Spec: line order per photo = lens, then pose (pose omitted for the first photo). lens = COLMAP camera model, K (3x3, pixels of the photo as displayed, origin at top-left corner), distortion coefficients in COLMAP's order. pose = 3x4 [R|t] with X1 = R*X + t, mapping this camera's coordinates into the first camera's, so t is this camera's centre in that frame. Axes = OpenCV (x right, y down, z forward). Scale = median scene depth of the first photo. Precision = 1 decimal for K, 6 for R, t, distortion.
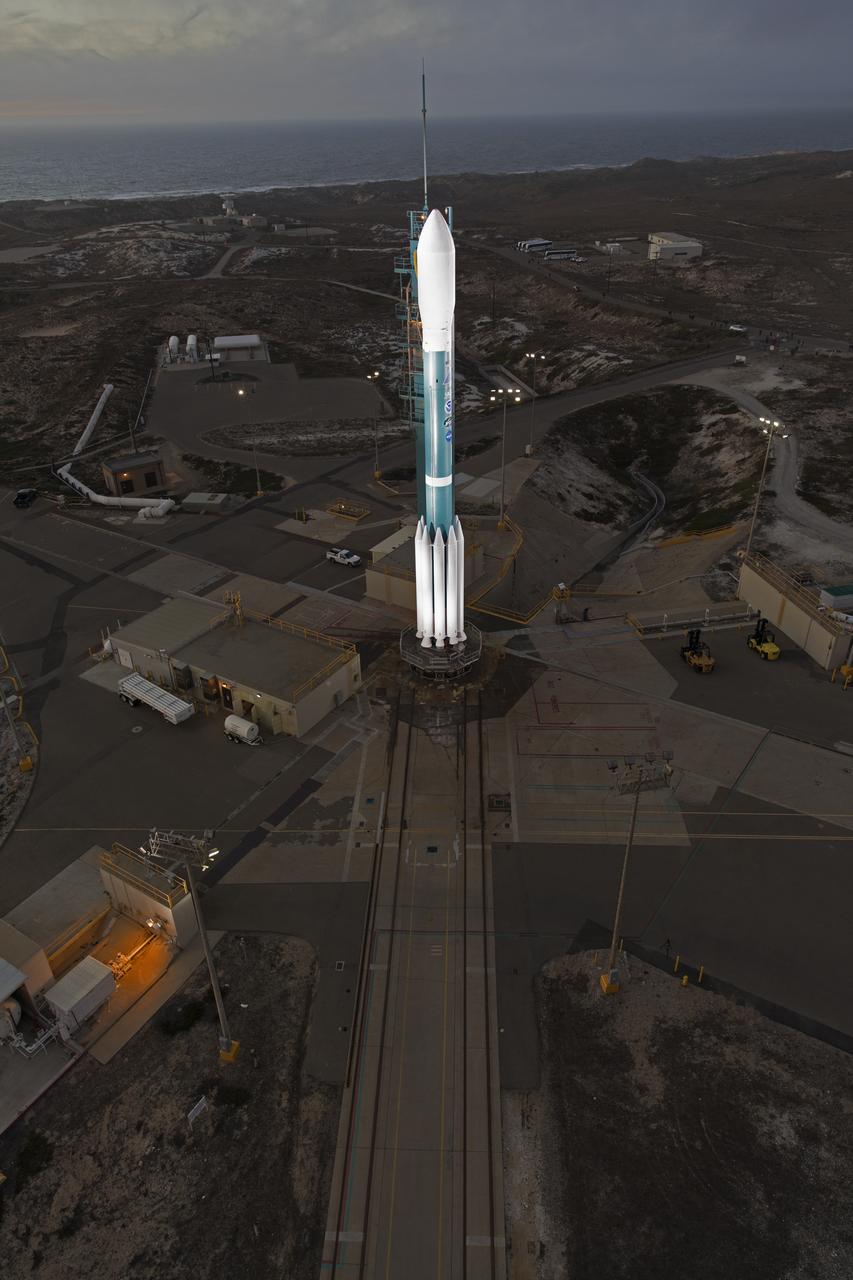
lens RADIAL K [[857.2, 0, 426.5], [0, 857.2, 640.0], [0, 0, 1]] dist [0.016551, -0.002683]
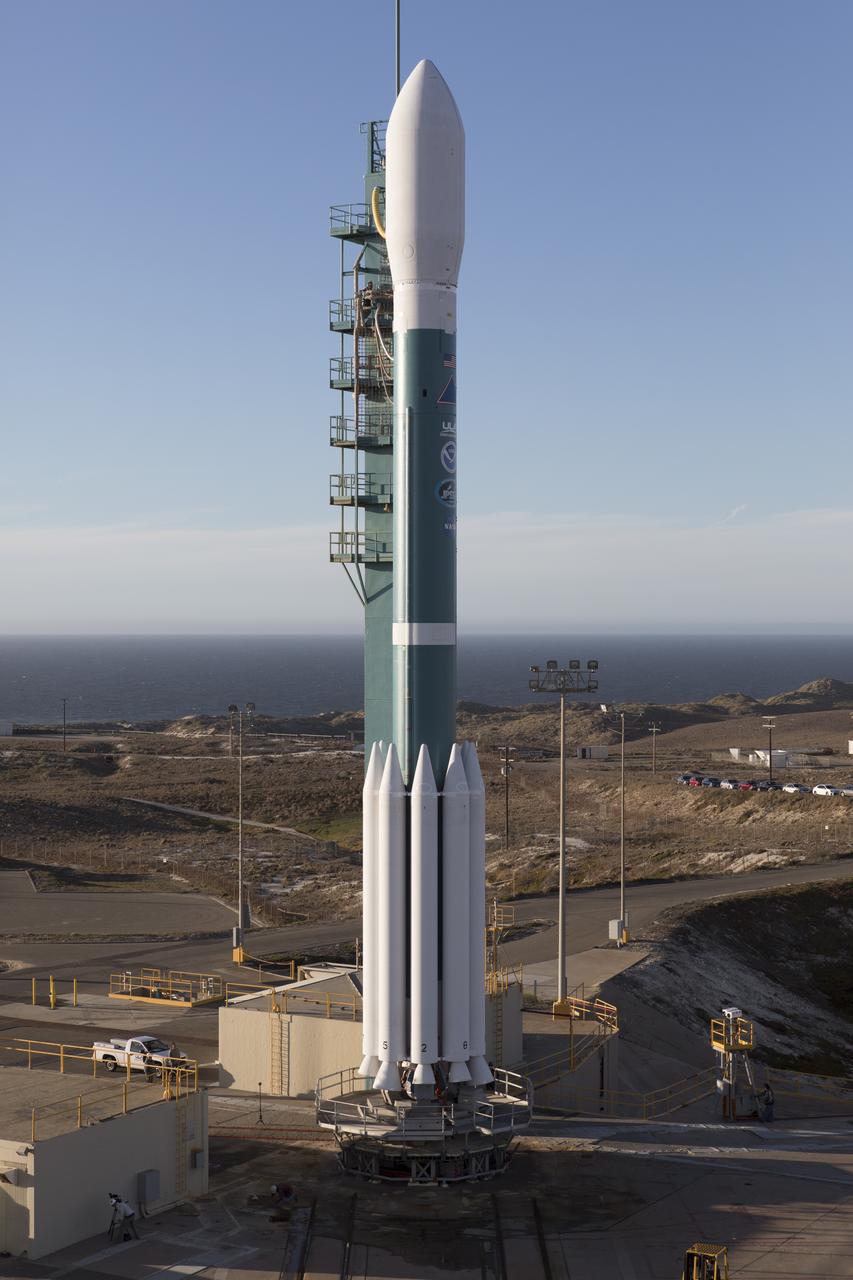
lens RADIAL K [[2248.5, 0, 426.5], [0, 2248.5, 640.0], [0, 0, 1]] dist [-0.013818, -0.213148]
pose [[0.998831, 0.020618, 0.043729, -0.018886], [0.006073, 0.843829, -0.536578, 0.231849], [-0.047963, 0.536216, 0.842717, 0.042783]]
